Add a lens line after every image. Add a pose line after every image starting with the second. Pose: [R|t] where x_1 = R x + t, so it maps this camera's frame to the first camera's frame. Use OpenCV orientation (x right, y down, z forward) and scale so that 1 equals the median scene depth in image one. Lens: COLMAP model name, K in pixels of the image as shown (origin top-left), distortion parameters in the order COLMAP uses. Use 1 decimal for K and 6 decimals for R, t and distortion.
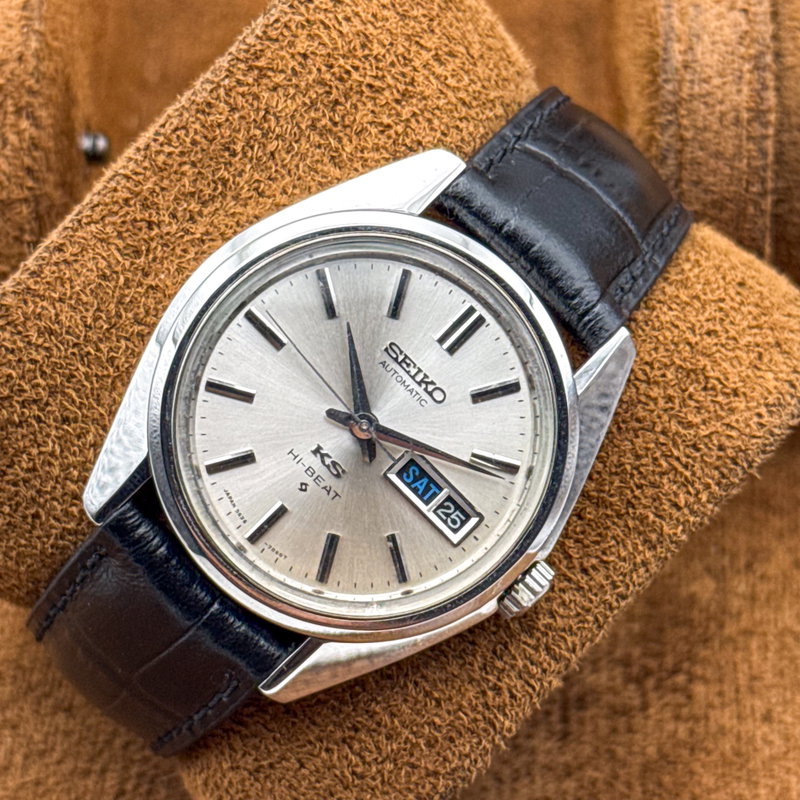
lens RADIAL K [[2735.8, 0, 400.0], [0, 2735.8, 400.0], [0, 0, 1]] dist [-0.031138, 0.926923]
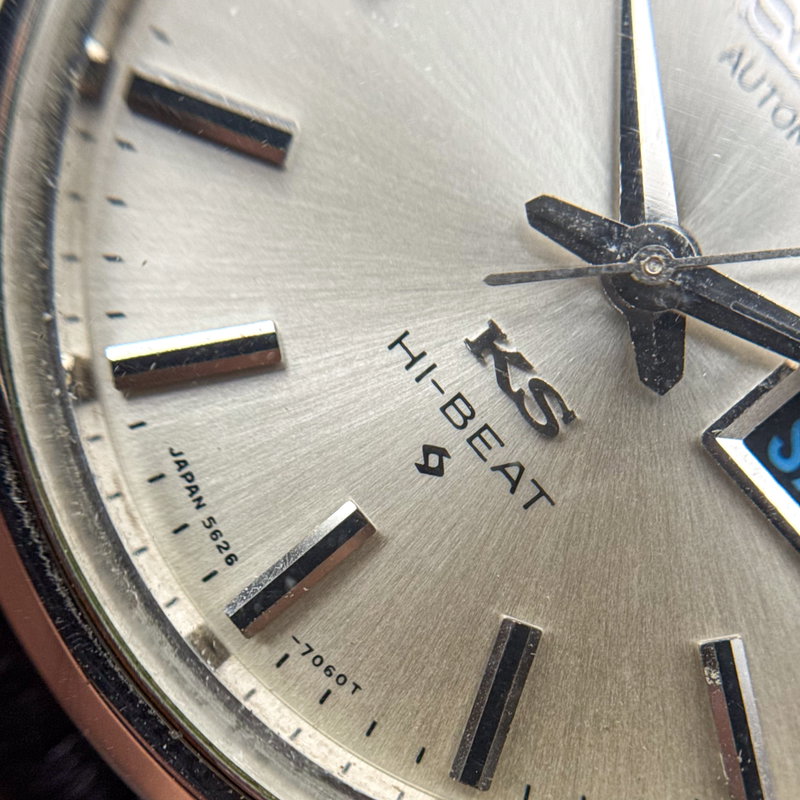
lens RADIAL K [[1928.6, 0, 403.2], [0, 1928.6, 463.6], [0, 0, 1]] dist [0.442045, -1.004872]
pose [[0.990423, 0.071262, -0.118257, -0.013188], [-0.070373, 0.997452, 0.011681, 0.029766], [0.118788, -0.003247, 0.992914, 0.784970]]
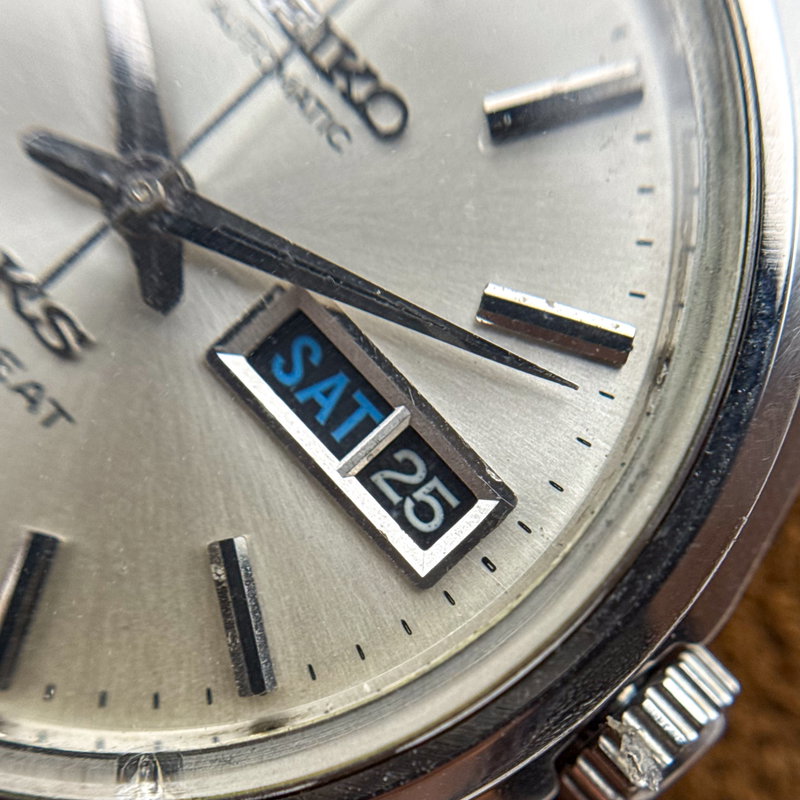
lens RADIAL K [[1928.6, 0, 403.2], [0, 1928.6, 463.6], [0, 0, 1]] dist [0.442045, -1.004872]
pose [[0.993312, 0.030837, -0.111271, 0.042786], [-0.036354, 0.998191, -0.047895, 0.050116], [0.109593, 0.051619, 0.992635, 0.775039]]
